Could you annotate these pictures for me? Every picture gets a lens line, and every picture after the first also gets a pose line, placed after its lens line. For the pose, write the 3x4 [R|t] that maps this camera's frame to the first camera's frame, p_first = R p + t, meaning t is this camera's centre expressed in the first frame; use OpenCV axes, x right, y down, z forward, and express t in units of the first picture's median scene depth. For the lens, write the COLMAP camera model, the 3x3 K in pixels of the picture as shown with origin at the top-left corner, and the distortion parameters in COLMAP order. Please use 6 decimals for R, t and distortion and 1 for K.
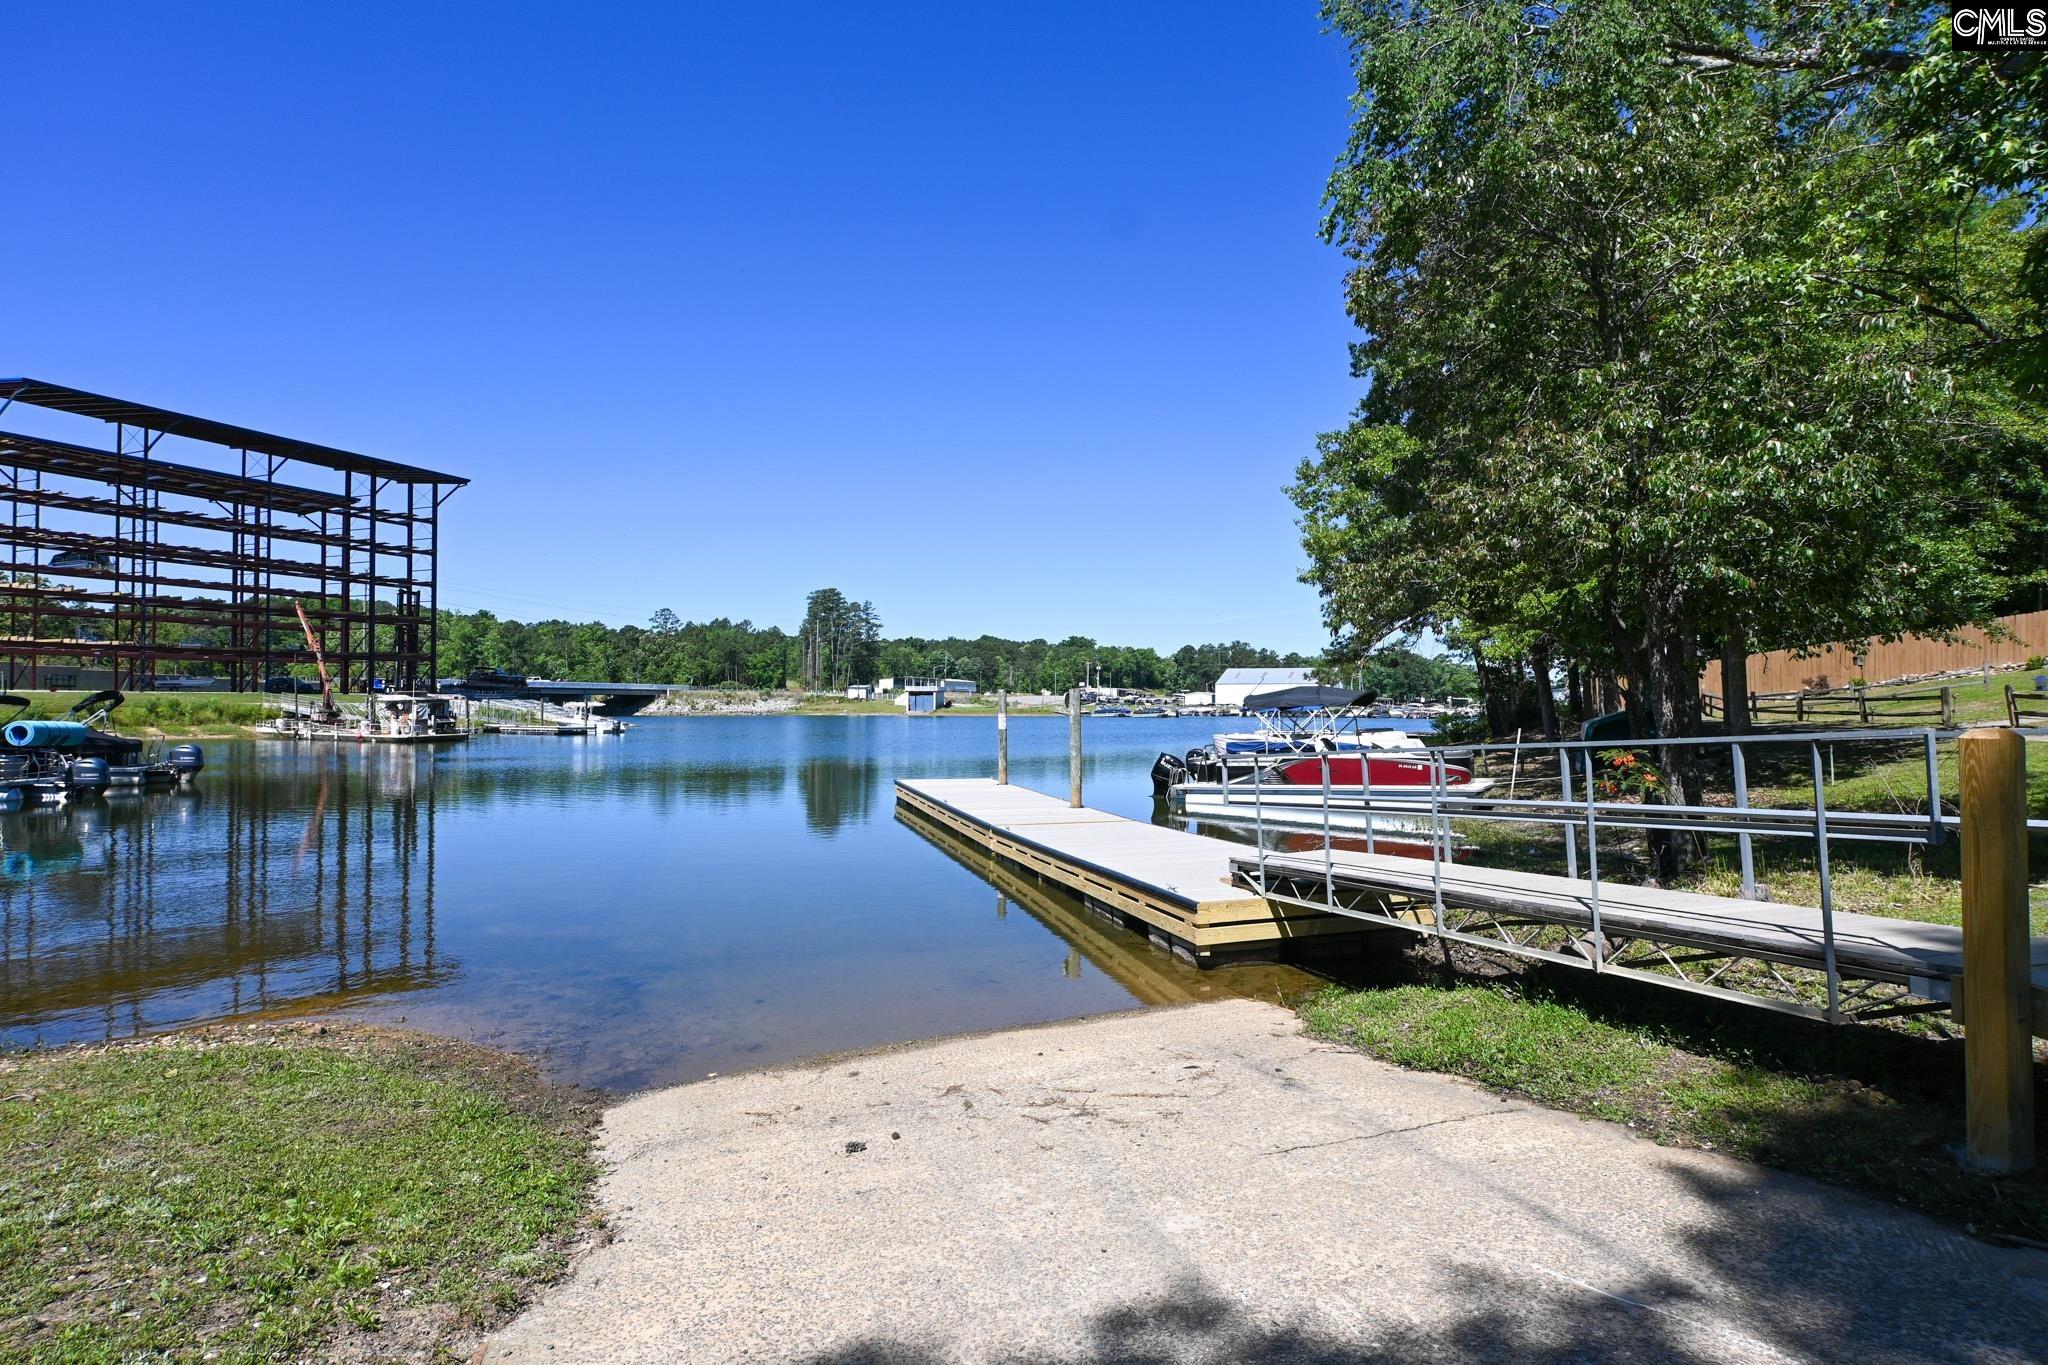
lens RADIAL K [[1035.1, 0, 1024.0], [0, 1035.1, 682.5], [0, 0, 1]] dist [-0.000041, 0.000175]
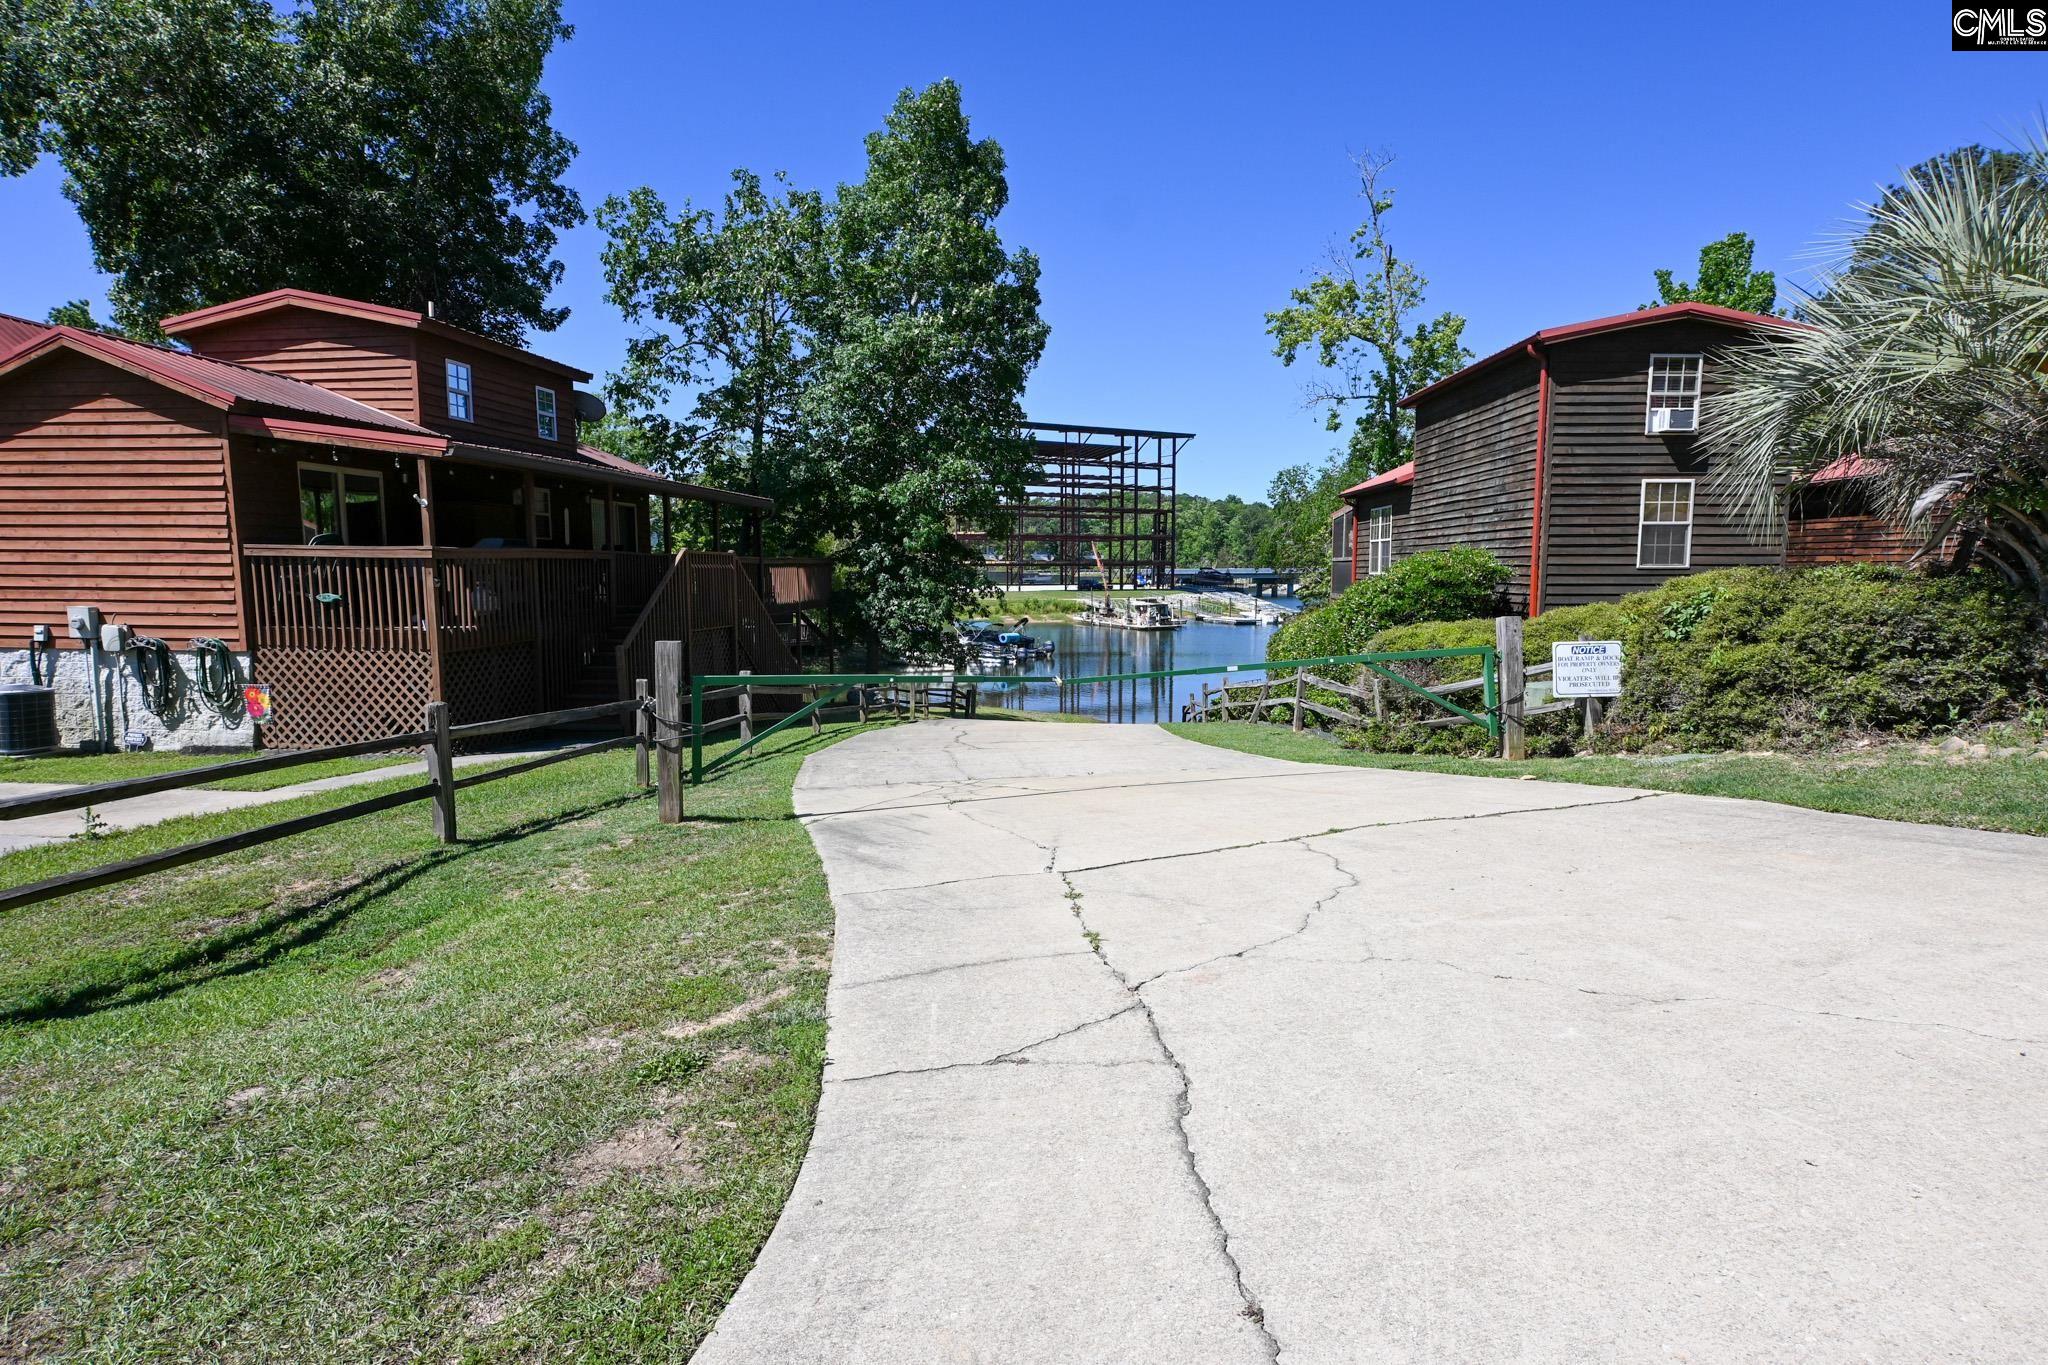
lens RADIAL K [[1015.4, 0, 1034.5], [0, 1015.4, 686.3], [0, 0, 1]] dist [-0.000634, 0.000400]
pose [[0.779801, 0.070739, -0.622018, 0.202725], [0.011071, 0.991882, 0.126681, -0.043016], [0.625930, -0.105672, 0.772687, -0.271805]]
